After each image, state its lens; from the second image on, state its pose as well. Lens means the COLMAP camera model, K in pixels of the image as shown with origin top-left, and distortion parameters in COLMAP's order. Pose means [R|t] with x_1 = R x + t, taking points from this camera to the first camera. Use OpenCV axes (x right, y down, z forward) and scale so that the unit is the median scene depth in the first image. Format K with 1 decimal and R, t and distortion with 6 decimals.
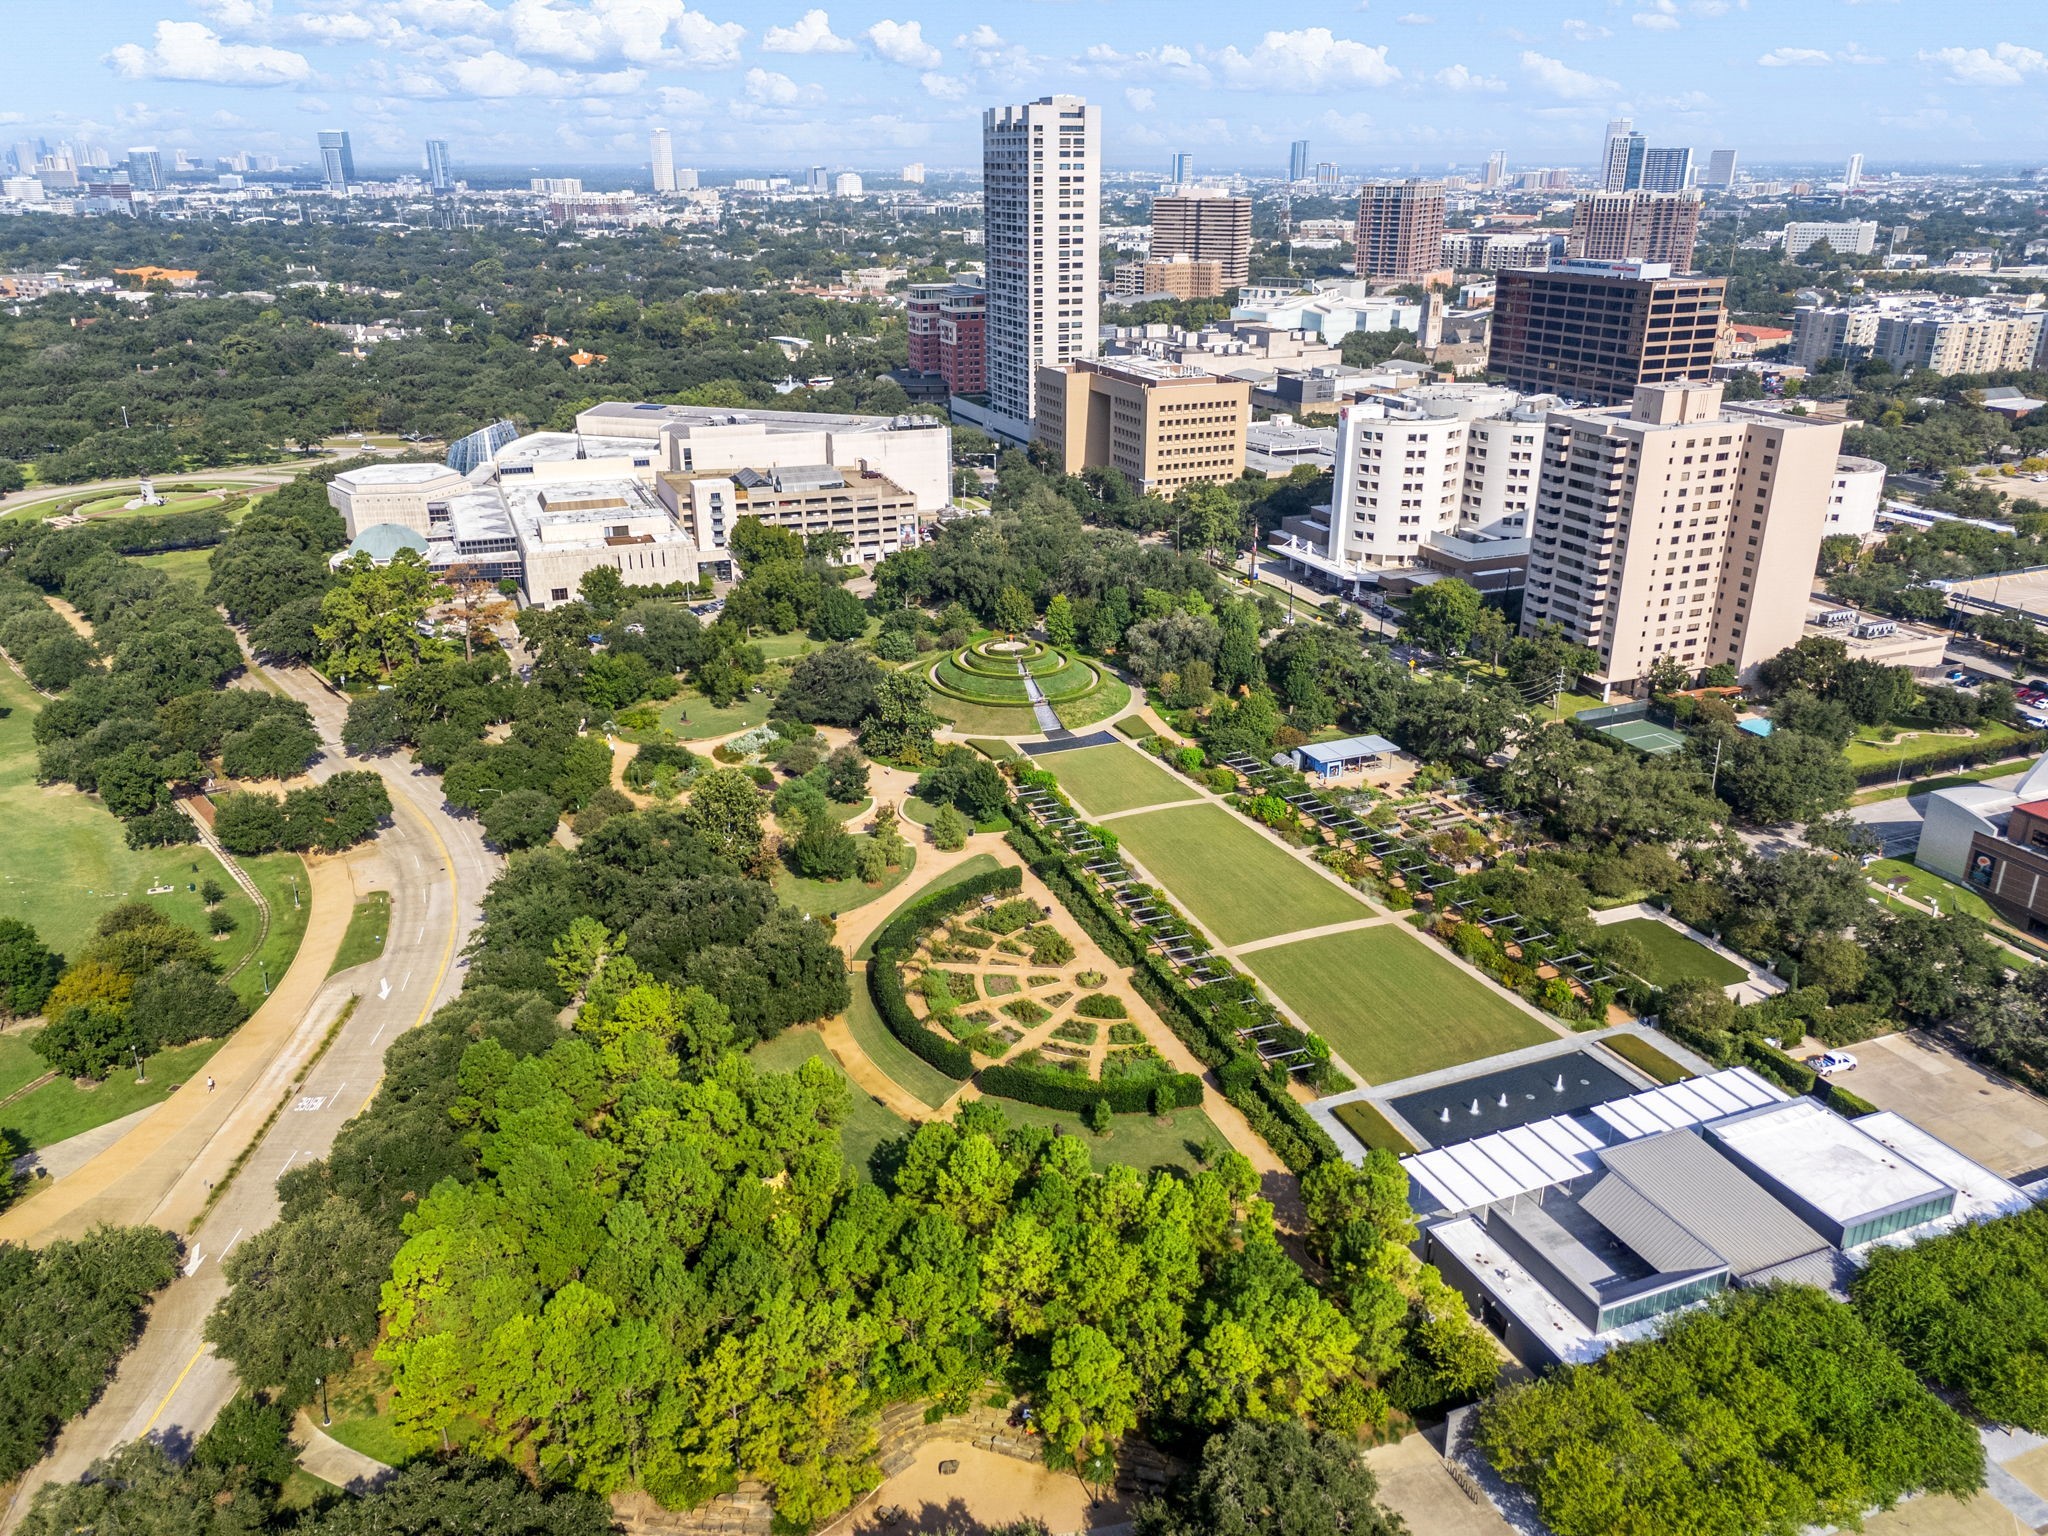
lens RADIAL K [[1609.9, 0, 1025.2], [0, 1609.9, 768.8], [0, 0, 1]] dist [0.036803, -0.001215]
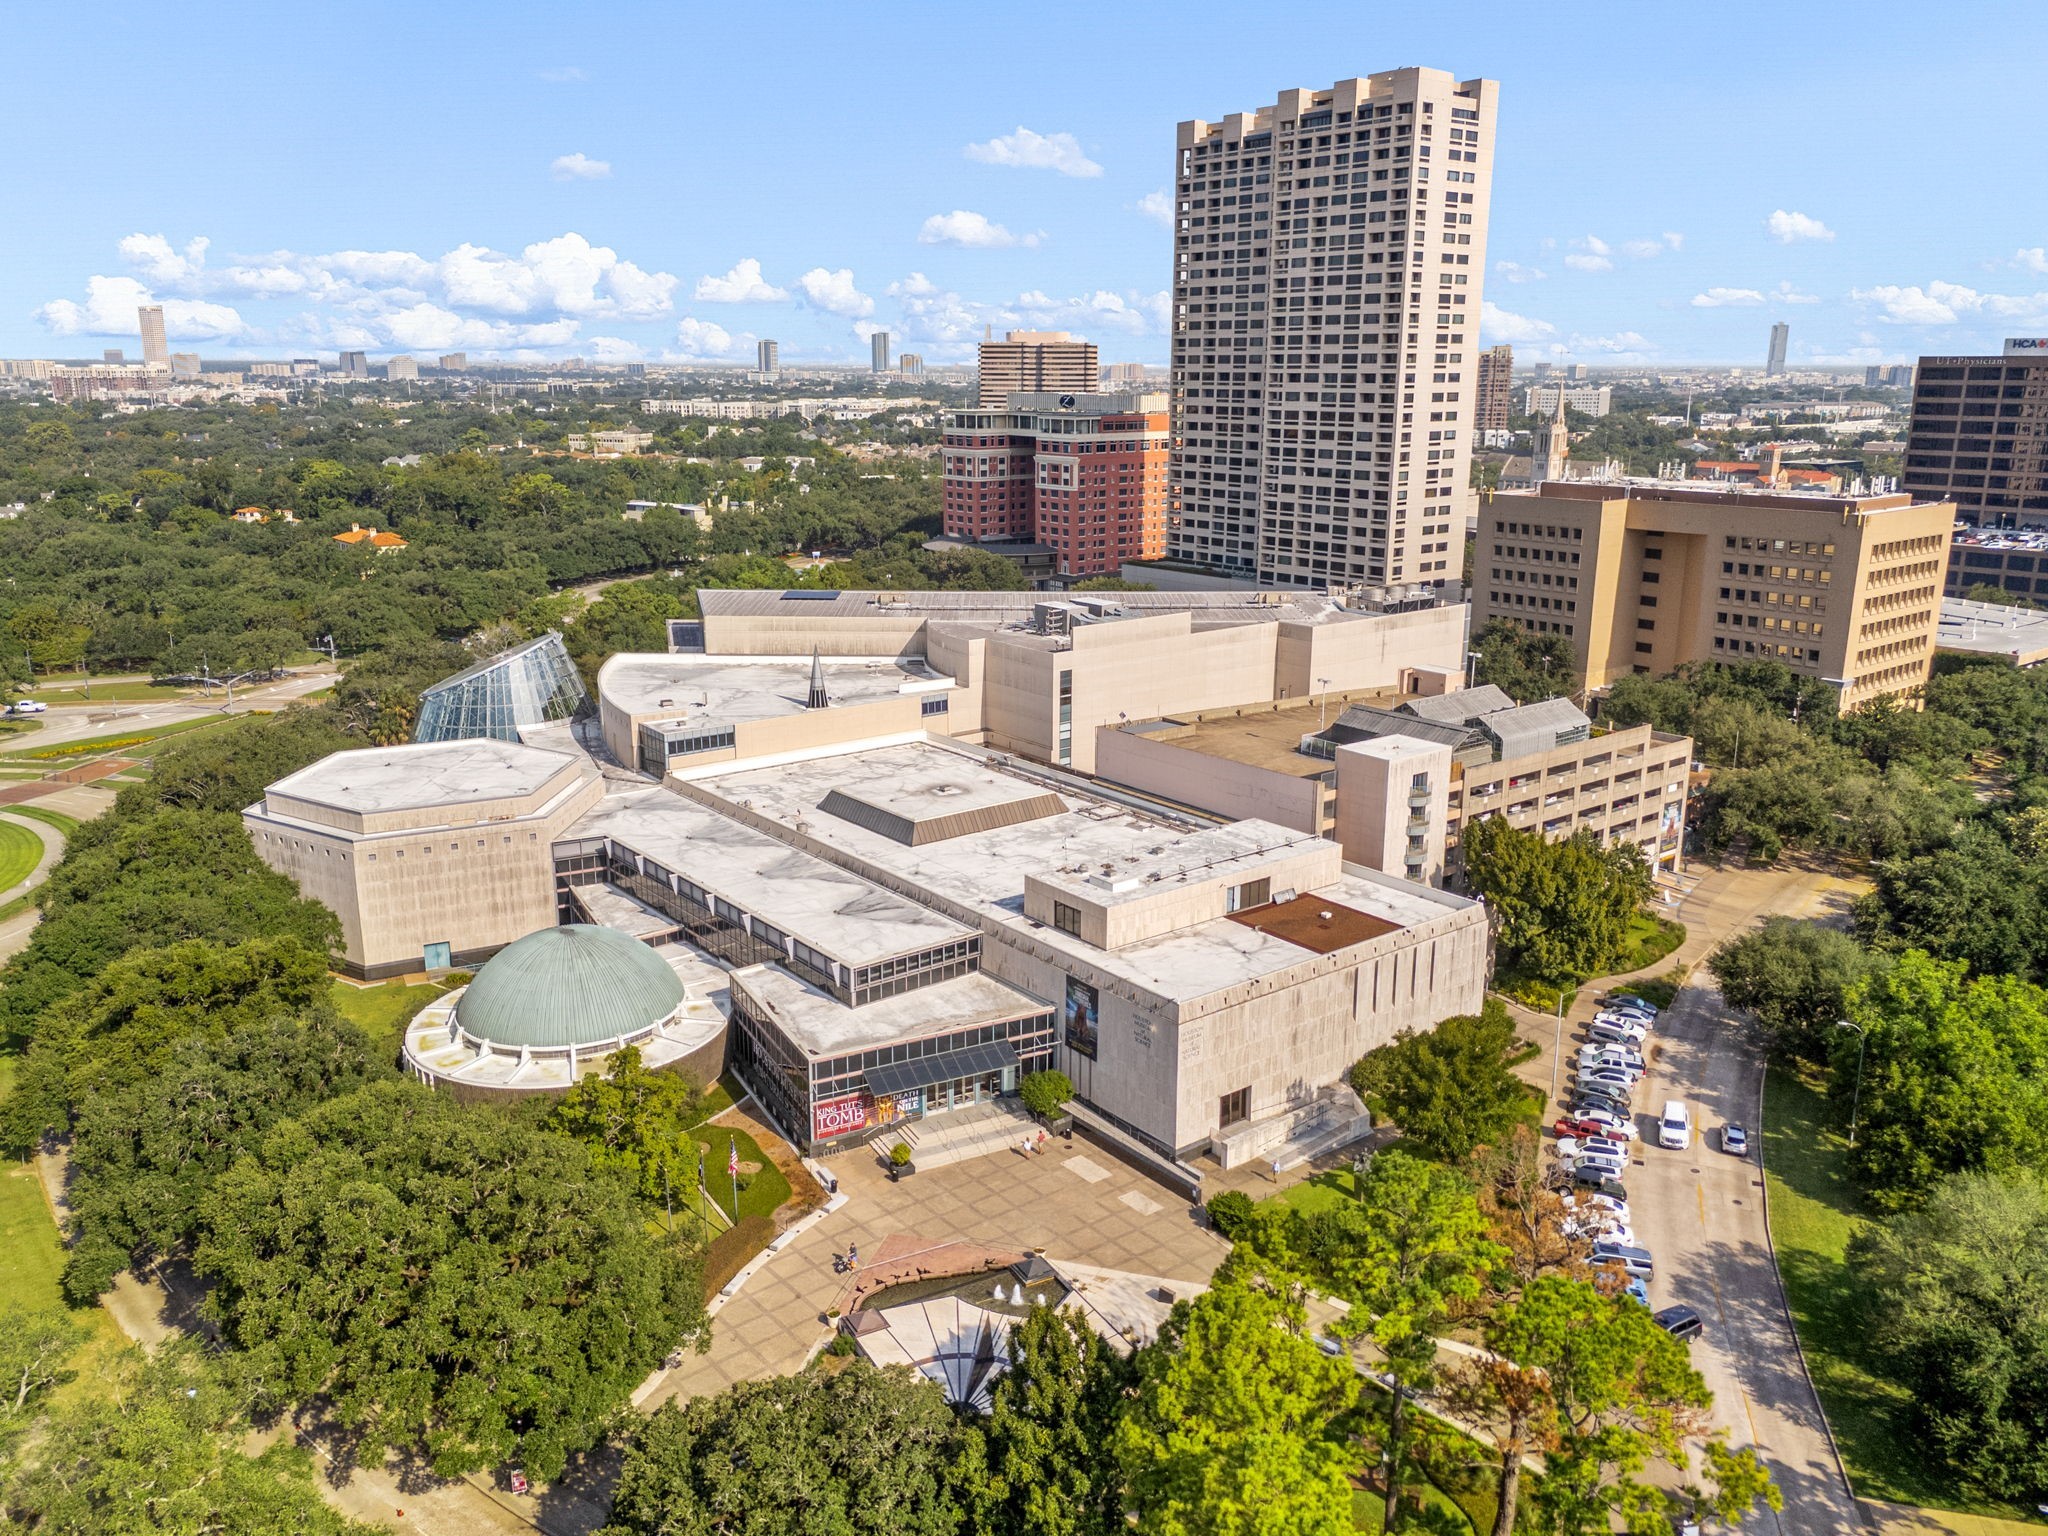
lens RADIAL K [[1609.9, 0, 1025.2], [0, 1609.9, 768.8], [0, 0, 1]] dist [0.036803, -0.001215]
pose [[0.954072, -0.071006, 0.291041, -0.316324], [0.104385, 0.989415, -0.100801, -0.110493], [-0.280803, 0.126552, 0.951385, 0.499389]]
